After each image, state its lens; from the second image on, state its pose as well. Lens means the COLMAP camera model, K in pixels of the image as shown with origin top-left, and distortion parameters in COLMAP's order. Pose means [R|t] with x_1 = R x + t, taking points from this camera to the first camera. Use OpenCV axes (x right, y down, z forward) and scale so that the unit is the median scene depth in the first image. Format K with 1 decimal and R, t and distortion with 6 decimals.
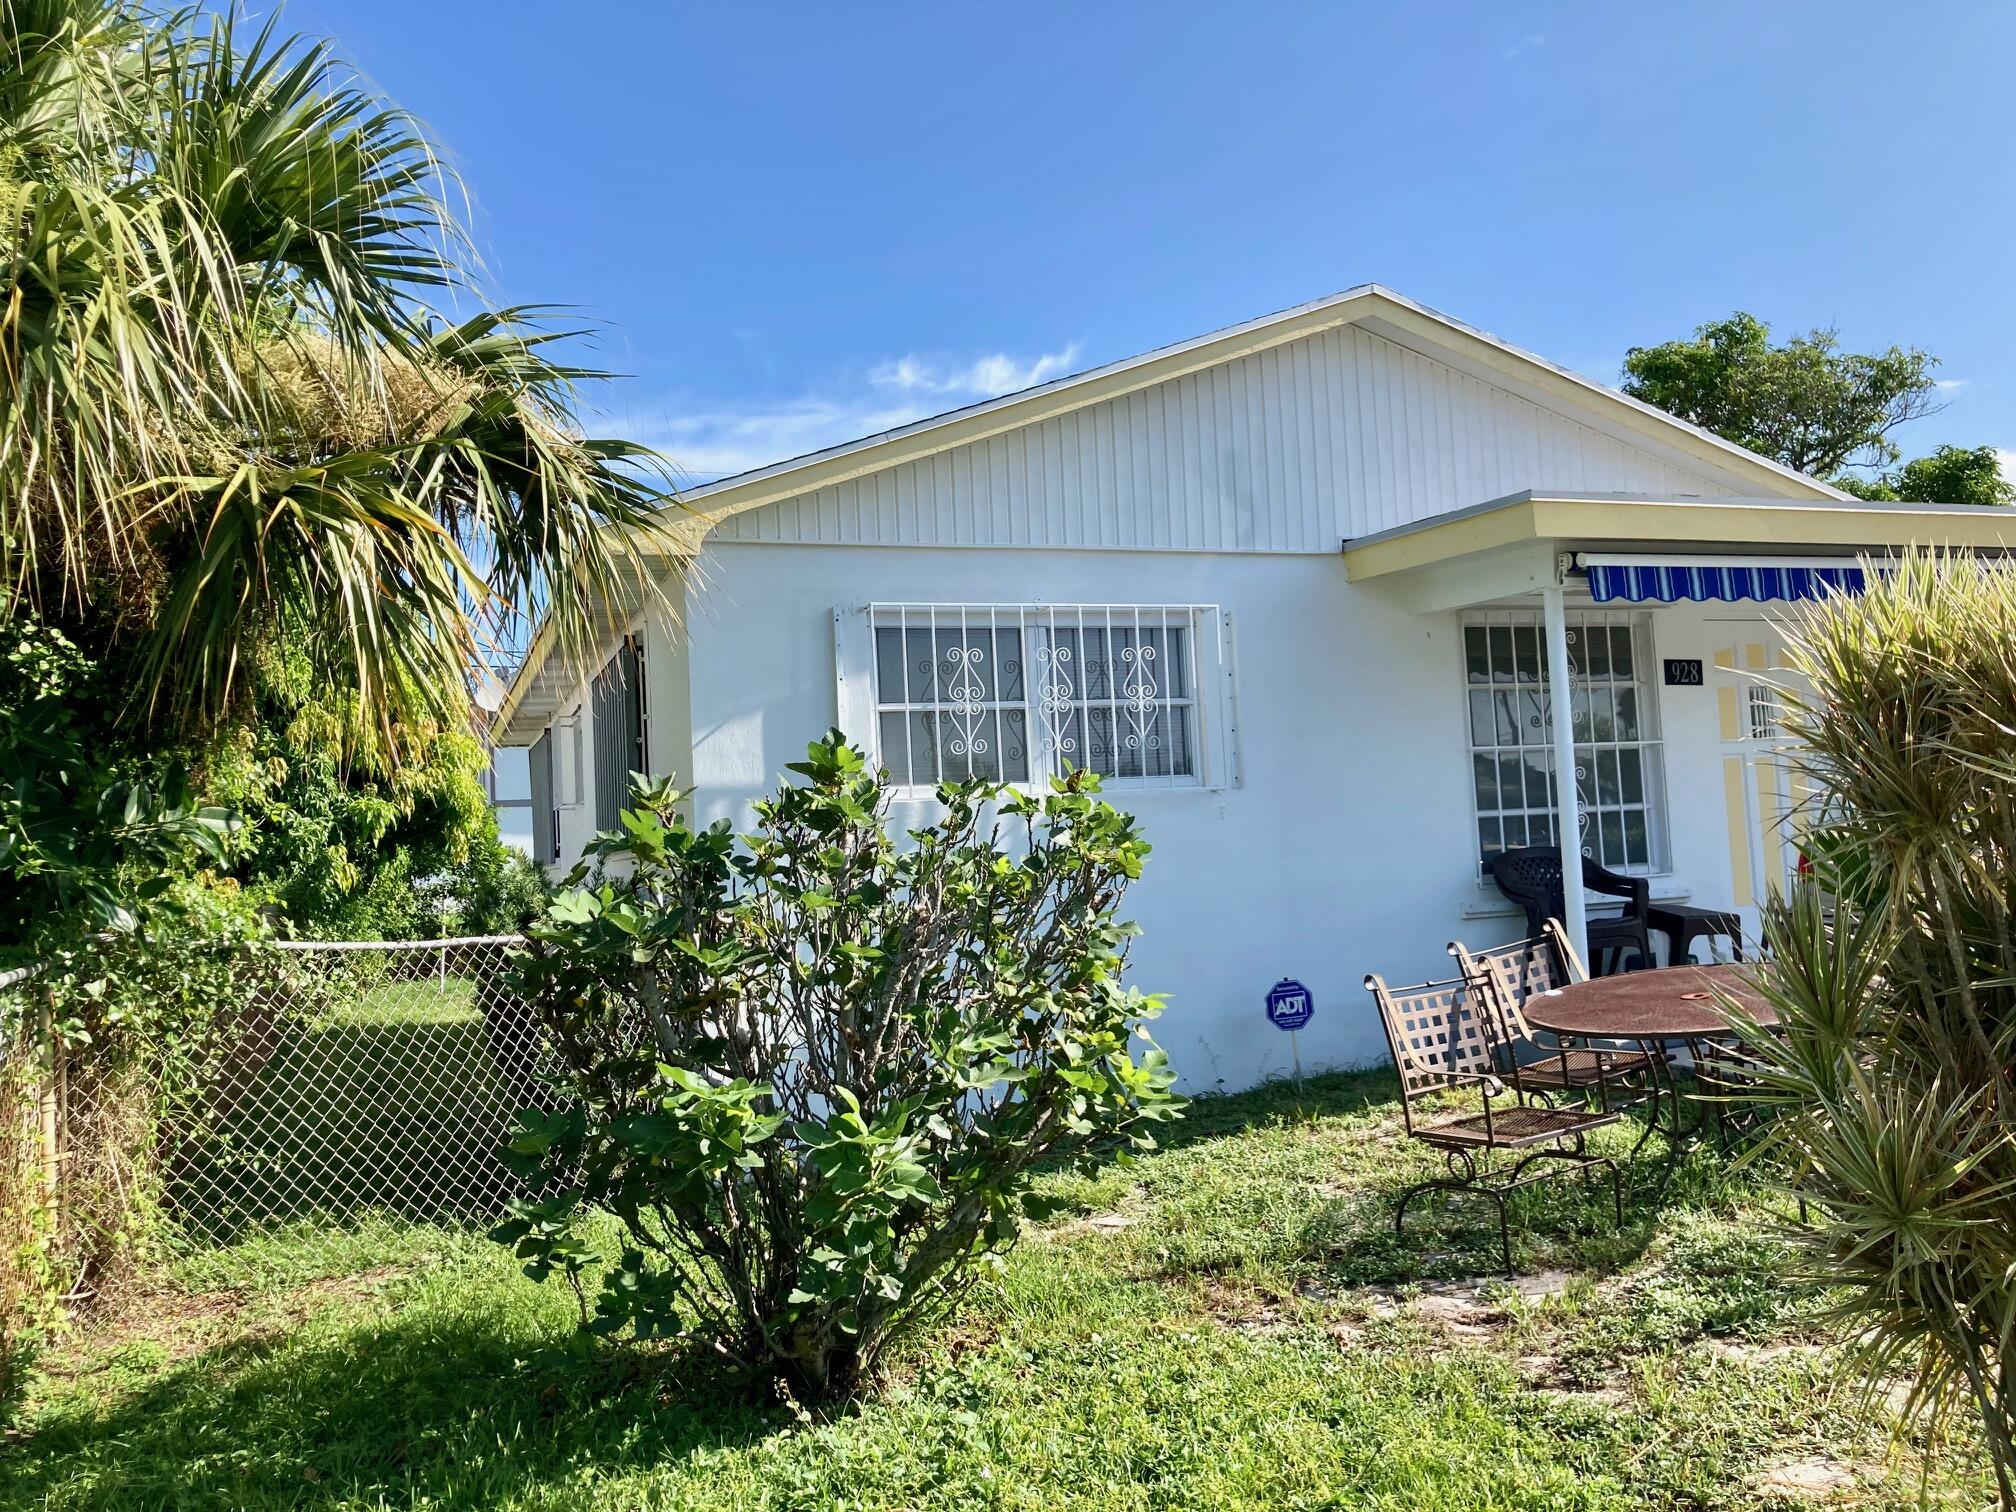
lens RADIAL K [[1681.7, 0, 1018.6], [0, 1681.7, 705.5], [0, 0, 1]] dist [0.047717, -0.052681]
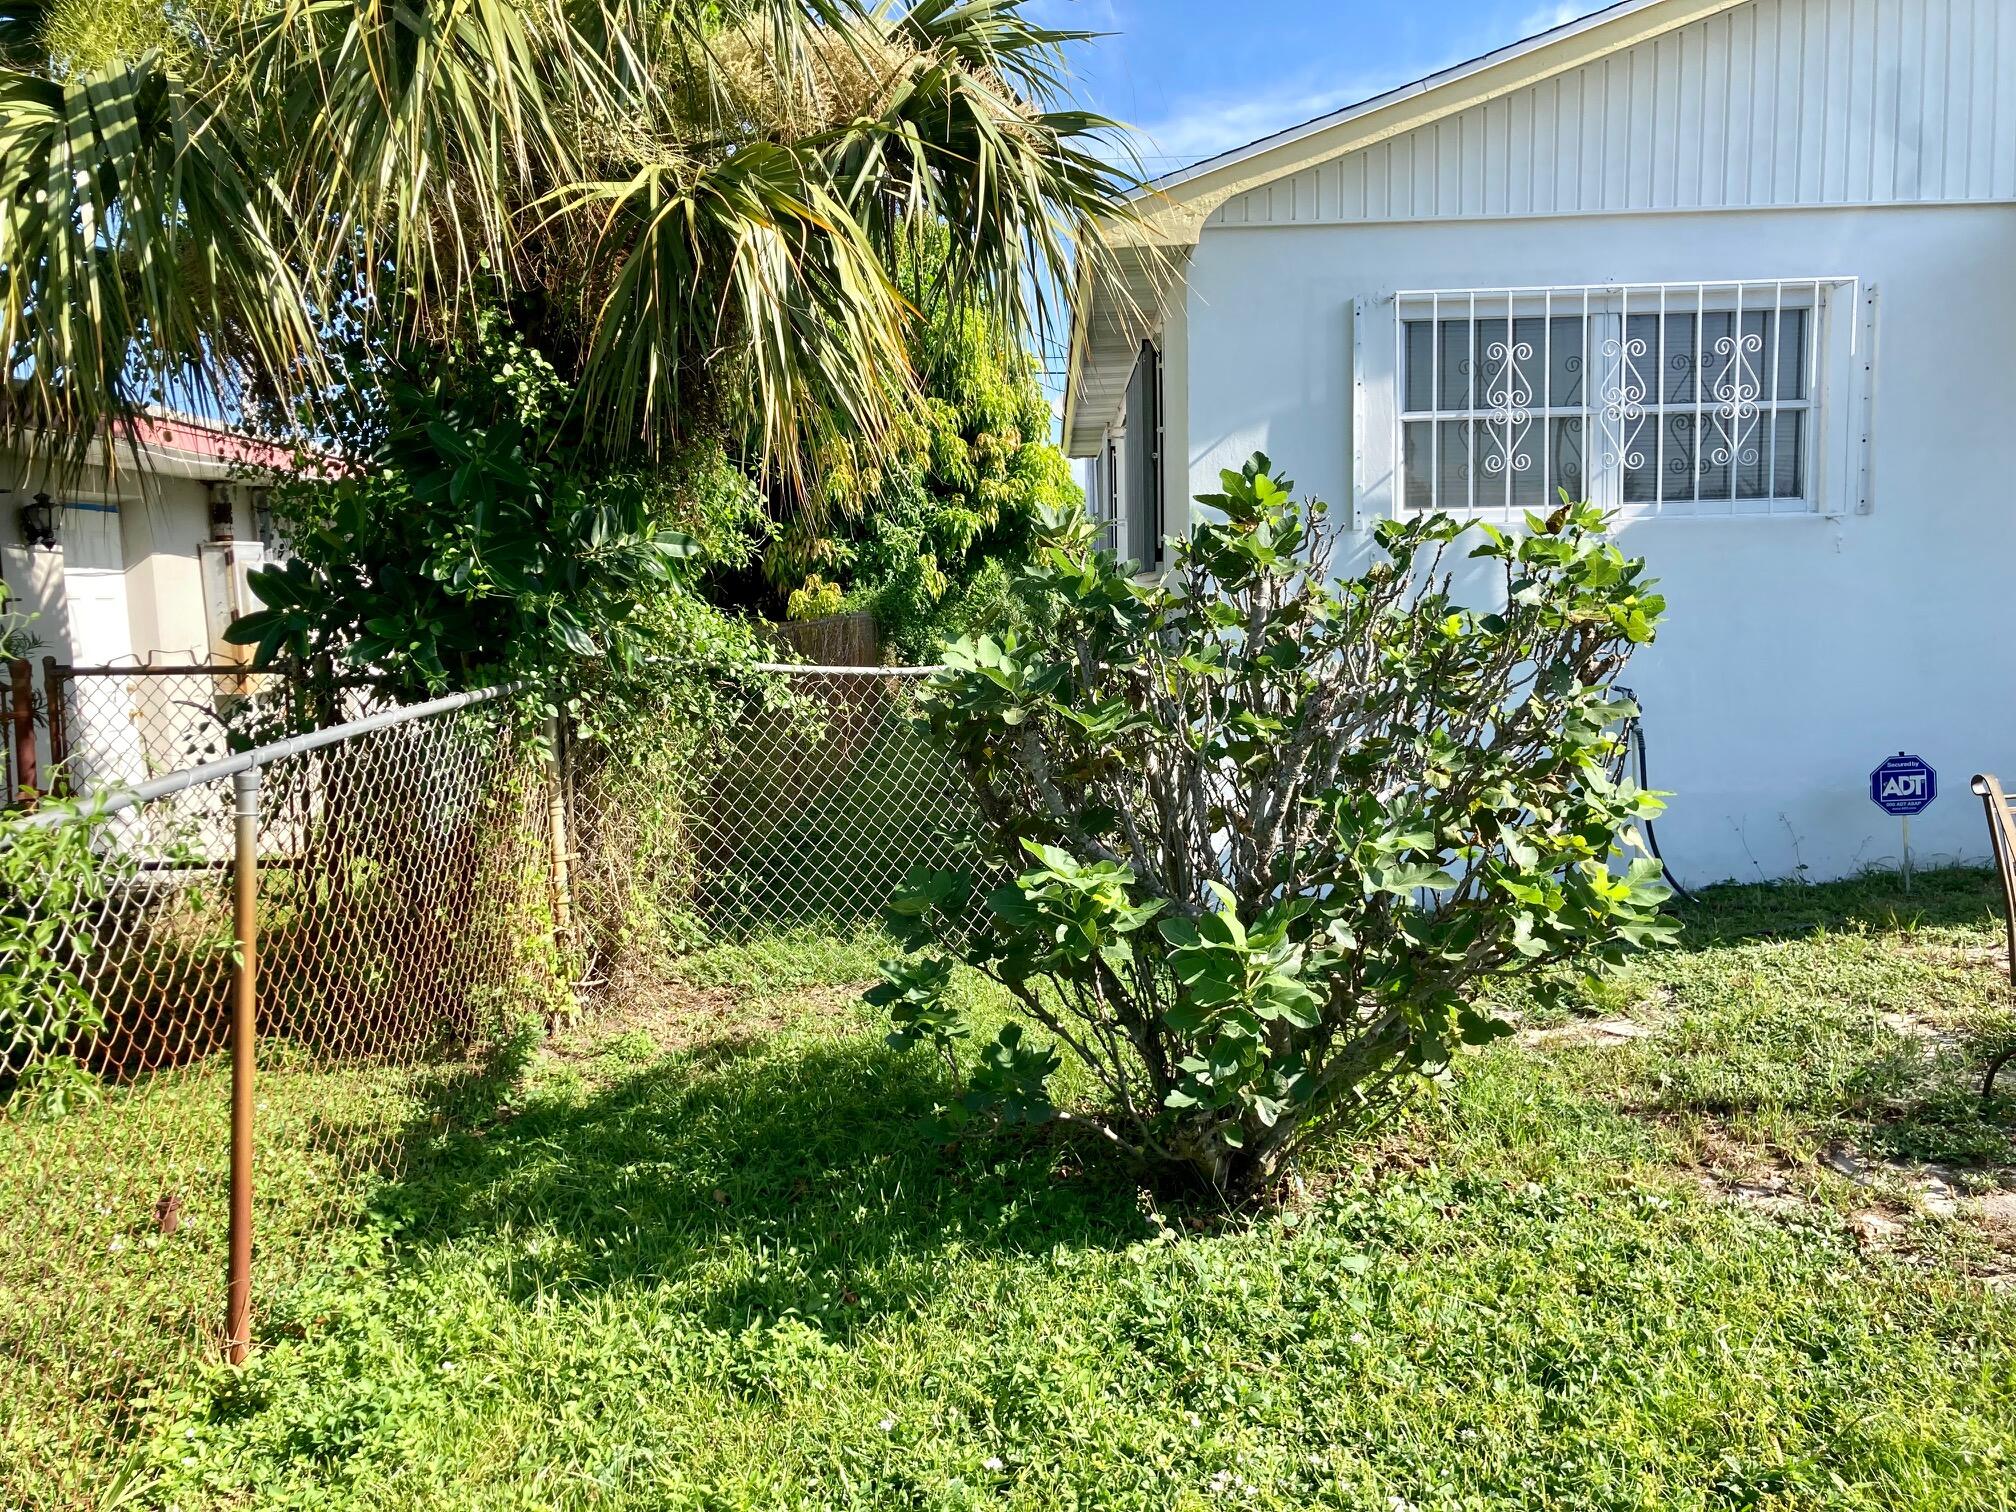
lens RADIAL K [[1681.7, 0, 1013.3], [0, 1681.7, 753.3], [0, 0, 1]] dist [0.047717, -0.052681]
pose [[0.932425, 0.060828, -0.356207, 0.076792], [0.012064, 0.979941, 0.198920, -0.007241], [0.361162, -0.189776, 0.912988, 0.151797]]
